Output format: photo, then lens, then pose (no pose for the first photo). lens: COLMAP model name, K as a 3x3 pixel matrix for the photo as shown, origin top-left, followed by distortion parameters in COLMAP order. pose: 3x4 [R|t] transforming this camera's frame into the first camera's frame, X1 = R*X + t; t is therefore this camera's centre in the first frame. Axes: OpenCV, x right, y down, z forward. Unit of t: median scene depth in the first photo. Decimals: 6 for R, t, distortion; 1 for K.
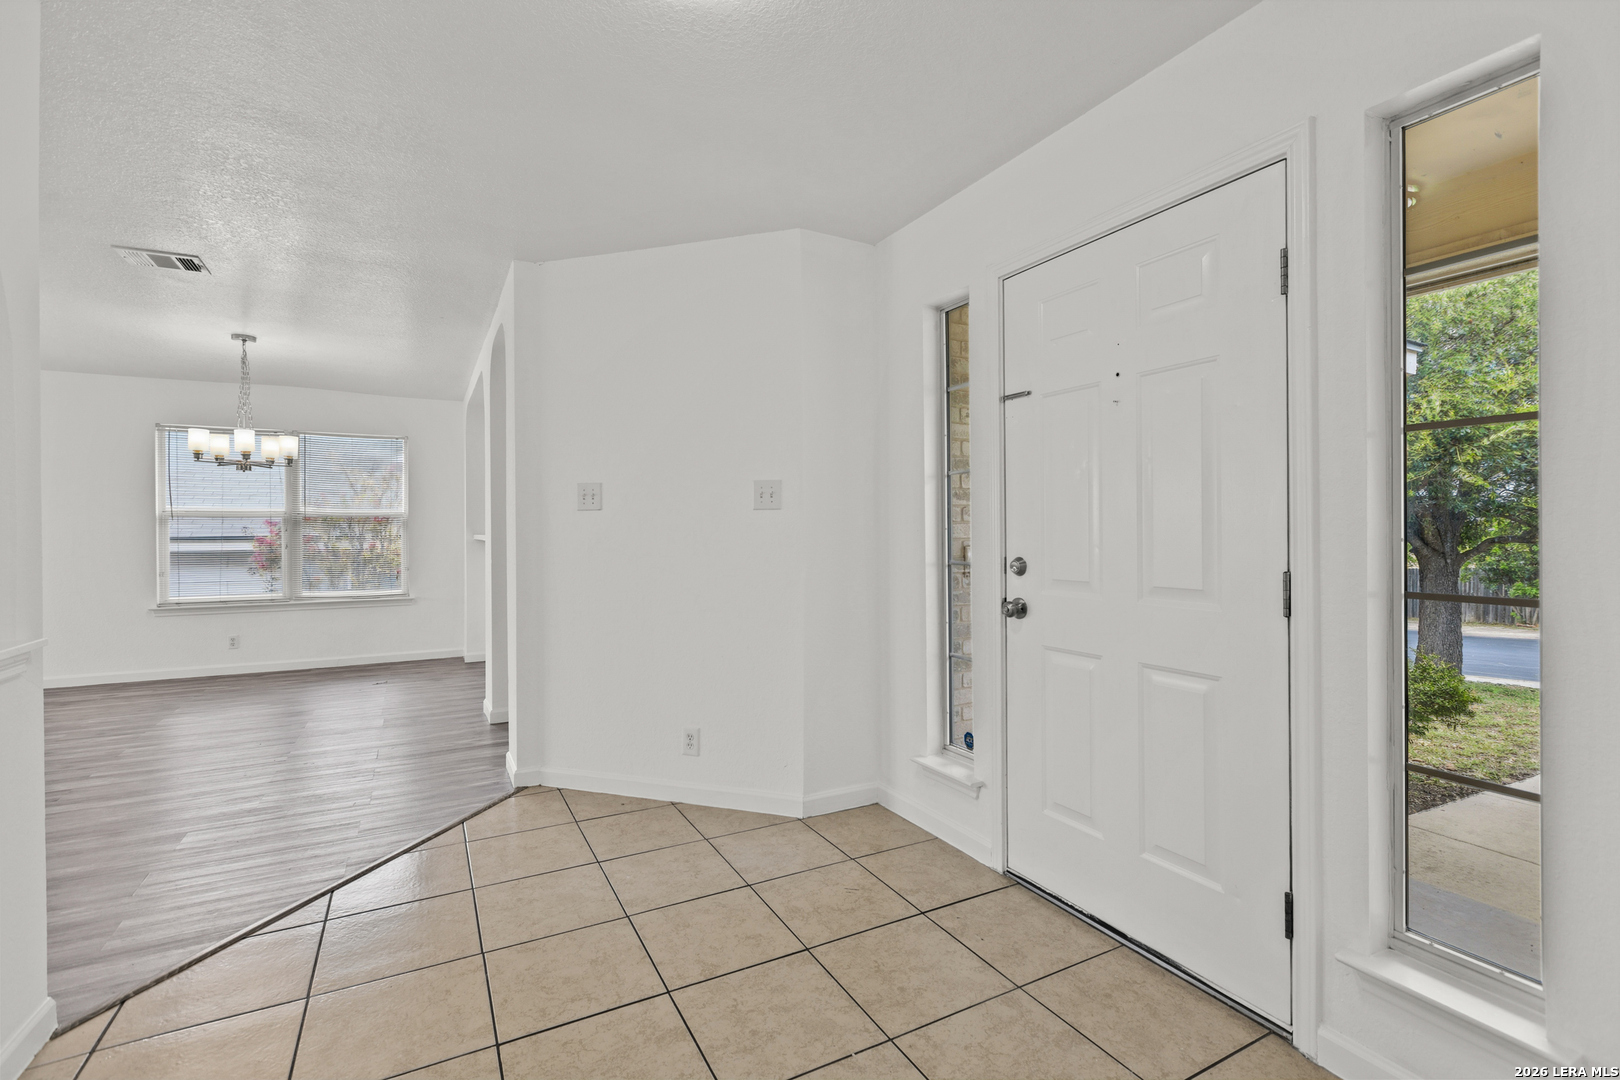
lens RADIAL K [[709.8, 0, 810.0], [0, 709.8, 540.0], [0, 0, 1]] dist [-0.000724, -0.000043]
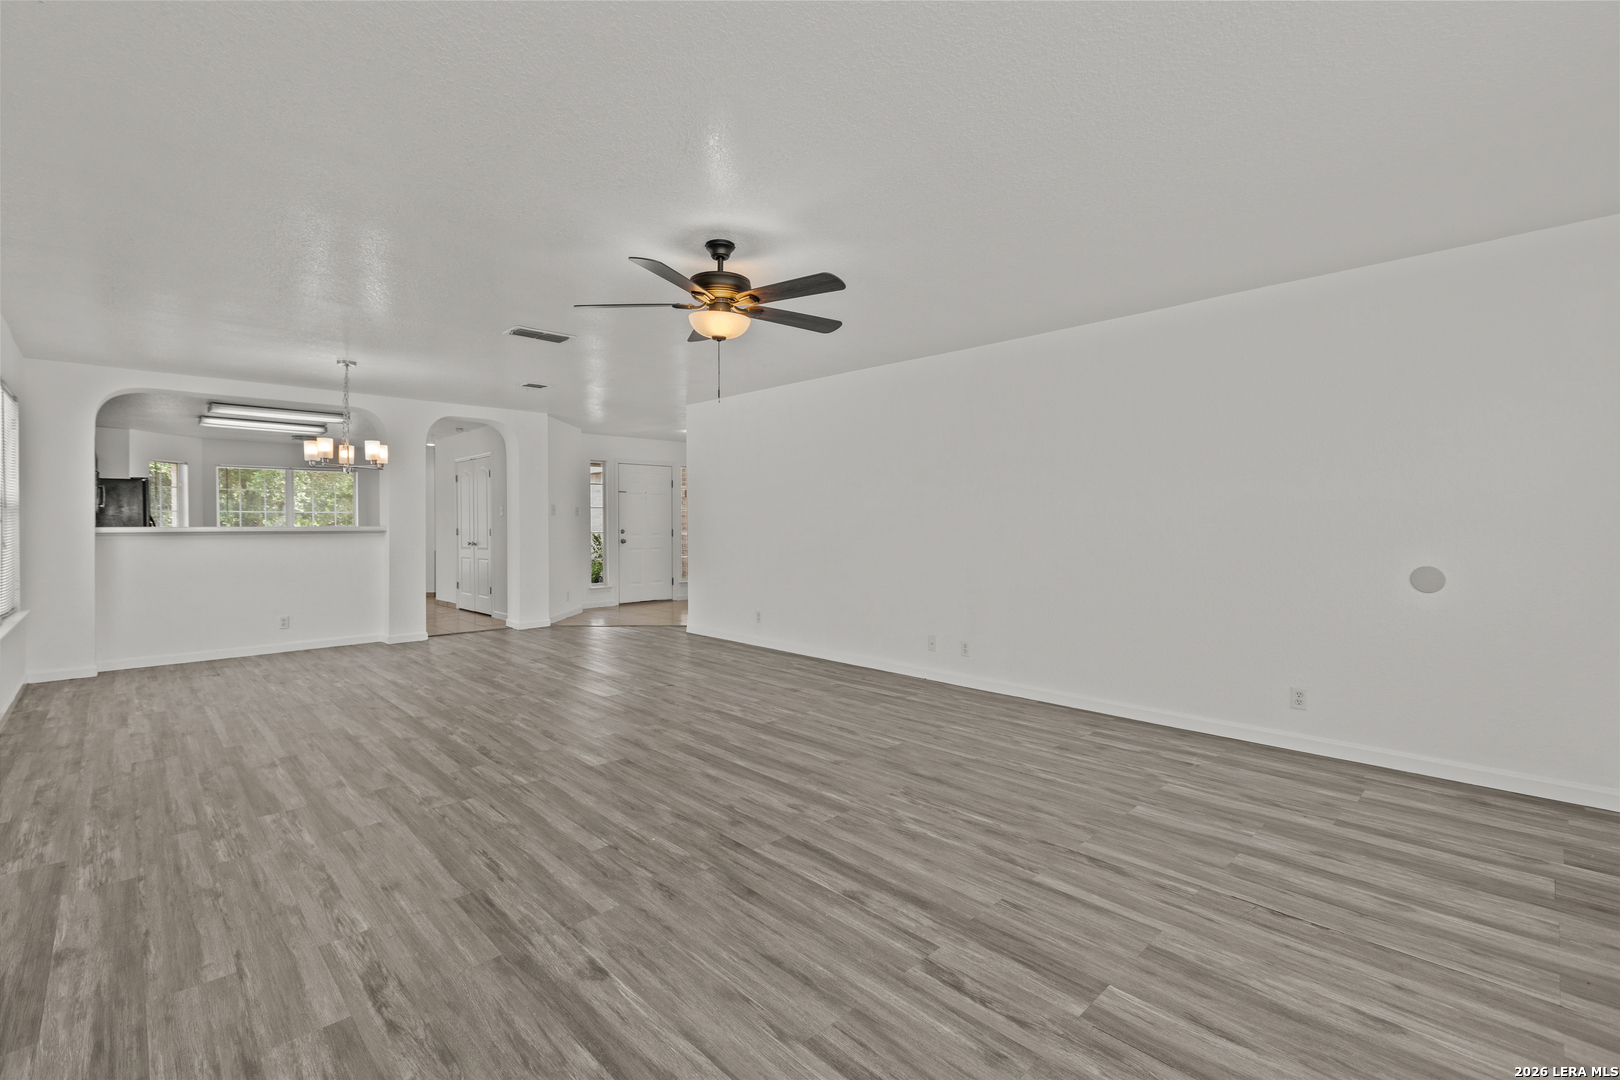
lens RADIAL K [[709.8, 0, 810.0], [0, 709.8, 540.0], [0, 0, 1]] dist [-0.000724, -0.000043]
pose [[-0.276490, -0.021278, 0.960781, -4.119330], [0.001771, 0.999742, 0.022651, -0.004973], [-0.961015, 0.007964, -0.276381, 1.086347]]
